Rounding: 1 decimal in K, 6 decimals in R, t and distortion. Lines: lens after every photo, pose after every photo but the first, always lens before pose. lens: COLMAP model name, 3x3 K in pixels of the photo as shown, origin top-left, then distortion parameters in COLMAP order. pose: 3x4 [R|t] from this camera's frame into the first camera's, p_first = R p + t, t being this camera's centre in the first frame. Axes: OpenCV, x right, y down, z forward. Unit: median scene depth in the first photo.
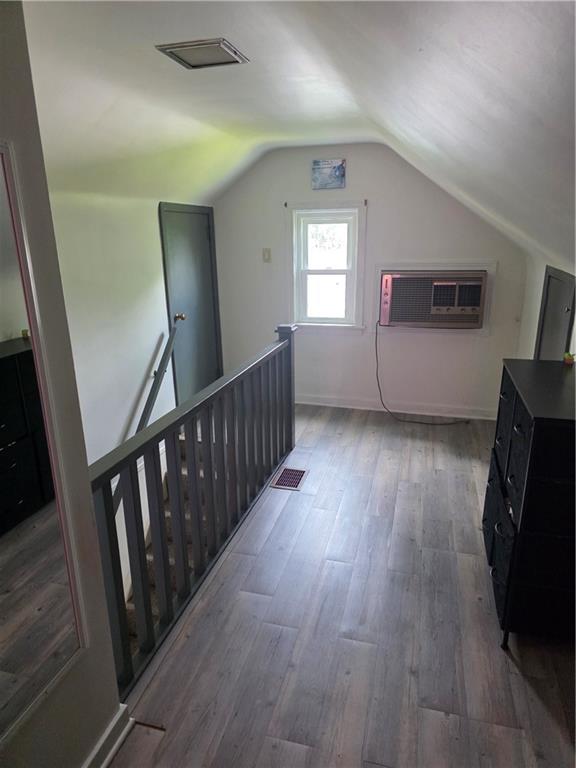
lens RADIAL K [[510.8, 0, 288.0], [0, 510.8, 386.5], [0, 0, 1]] dist [0.001321, -0.001127]
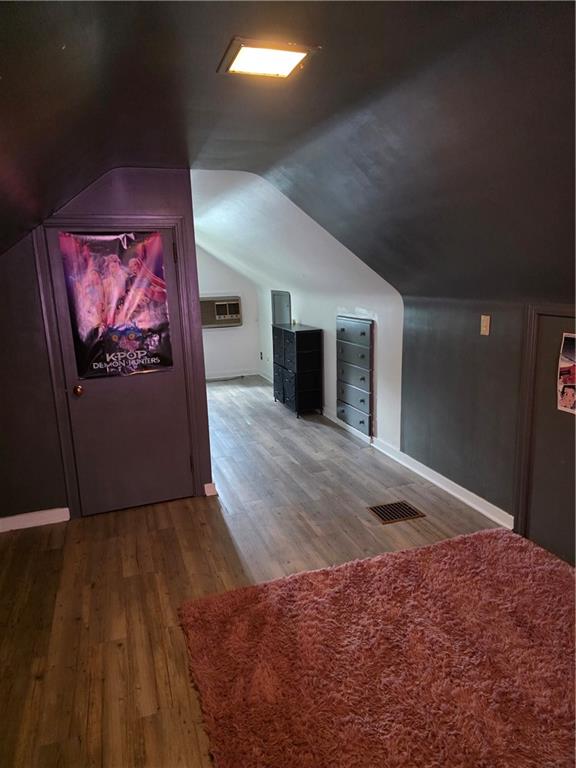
lens RADIAL K [[510.8, 0, 289.0], [0, 510.8, 384.3], [0, 0, 1]] dist [0.001321, -0.001127]
pose [[0.824491, -0.127281, 0.551375, -0.560944], [0.181846, 0.982289, -0.045167, 0.221849], [-0.535861, 0.137506, 0.833034, -0.658029]]
